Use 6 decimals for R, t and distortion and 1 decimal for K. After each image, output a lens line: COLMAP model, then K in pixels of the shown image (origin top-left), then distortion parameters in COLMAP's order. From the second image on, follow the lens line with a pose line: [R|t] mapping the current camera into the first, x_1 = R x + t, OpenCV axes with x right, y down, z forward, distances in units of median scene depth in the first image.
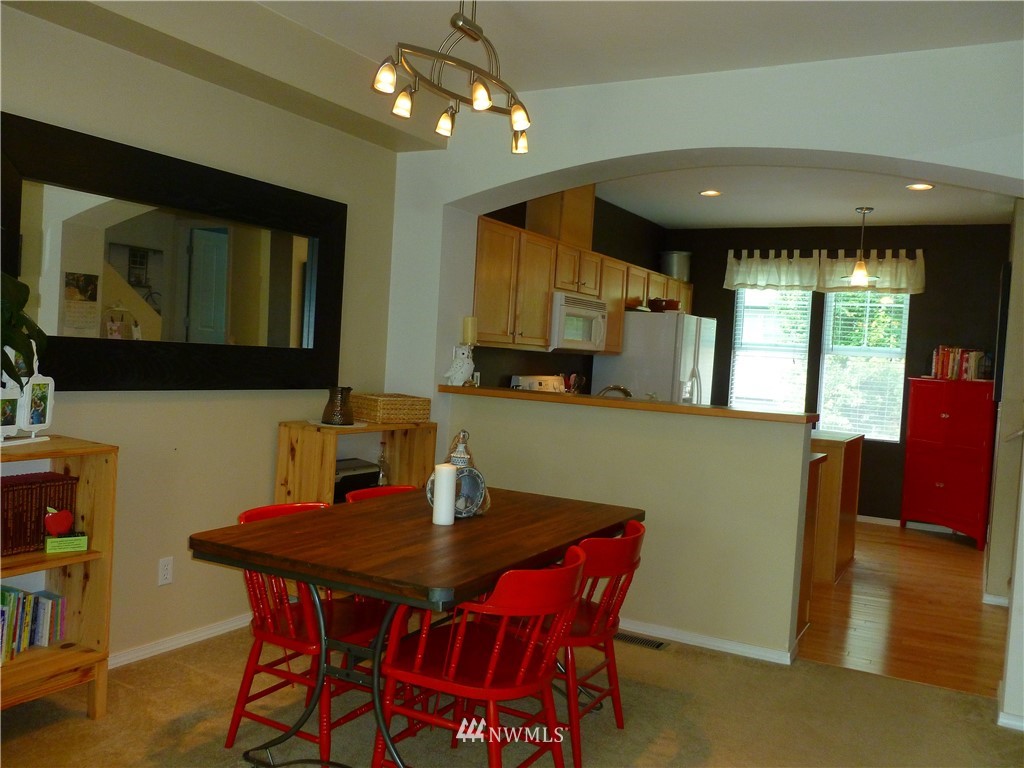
lens RADIAL K [[875.8, 0, 506.4], [0, 875.8, 380.9], [0, 0, 1]] dist [-0.034930, 0.023395]
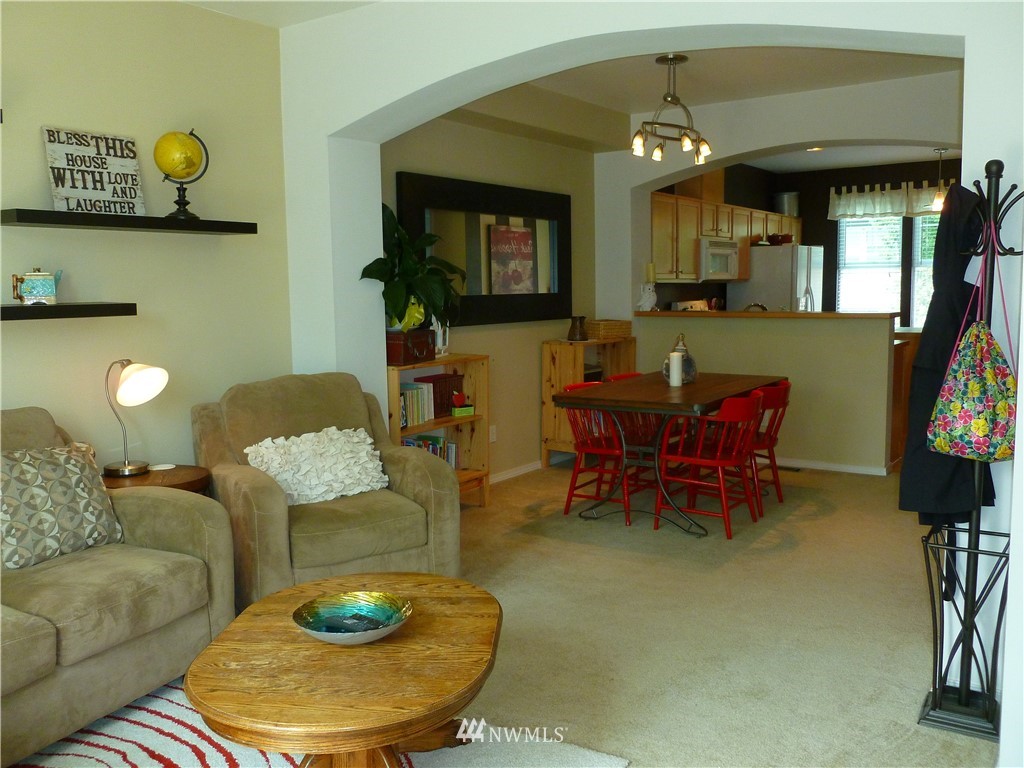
lens RADIAL K [[875.8, 0, 506.4], [0, 875.8, 380.9], [0, 0, 1]] dist [-0.034930, 0.023395]
pose [[0.991440, -0.063740, -0.113950, -0.089333], [0.071972, 0.994972, 0.069642, 0.002086], [0.108938, -0.077247, 0.991043, -0.338087]]
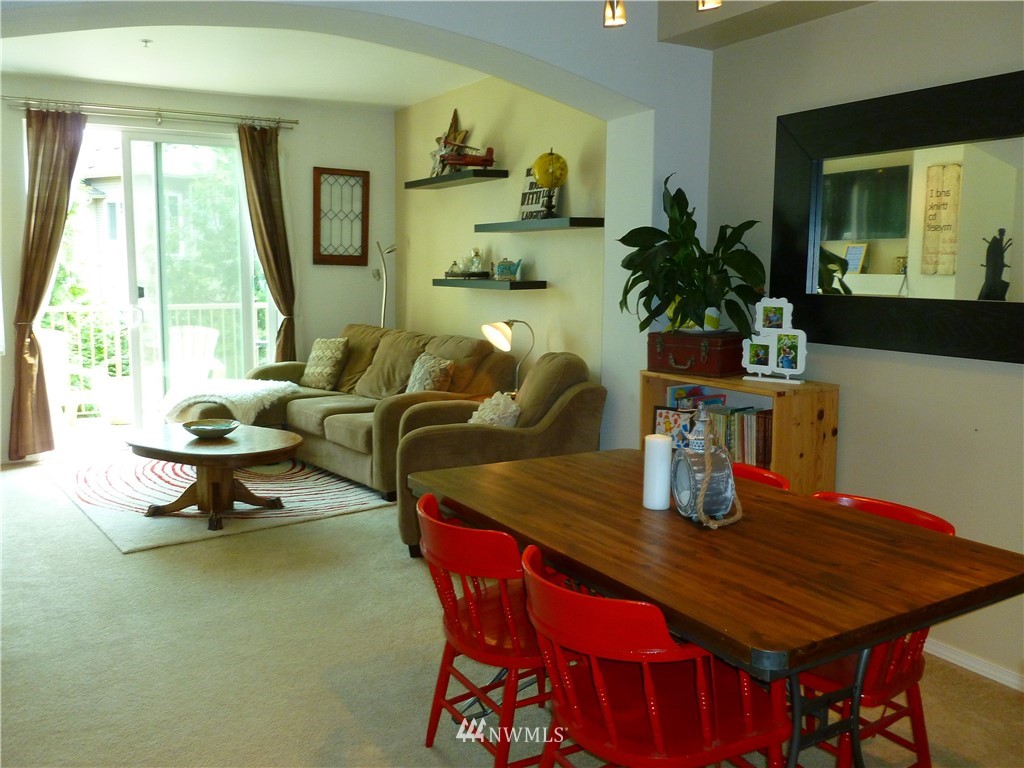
lens RADIAL K [[863.9, 0, 525.8], [0, 863.9, 380.7], [0, 0, 1]] dist [-0.041942, 0.001547]
pose [[-0.495019, 0.049149, -0.867491, 0.290122], [-0.065448, 0.993453, 0.093632, -0.009220], [0.866414, 0.103126, -0.488561, 0.537973]]
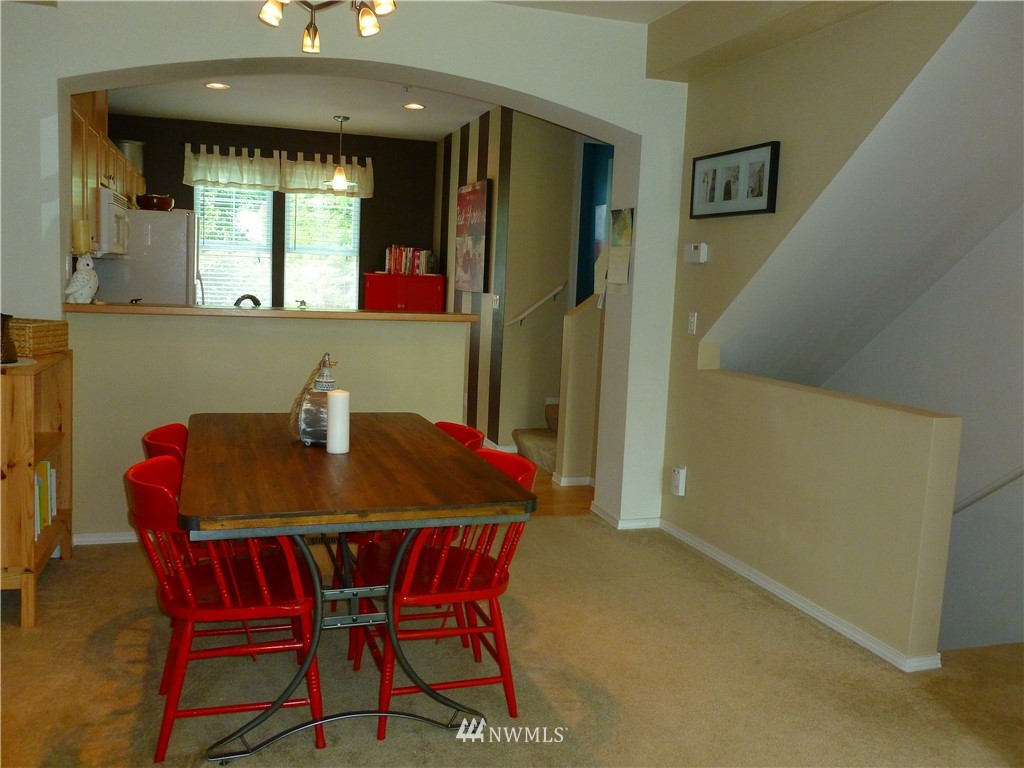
lens RADIAL K [[875.8, 0, 506.4], [0, 875.8, 380.9], [0, 0, 1]] dist [-0.034930, 0.023395]
pose [[0.682337, -0.114666, 0.721989, -0.270295], [0.022415, 0.990439, 0.136118, -0.017607], [-0.730694, -0.076695, 0.678383, 0.096406]]
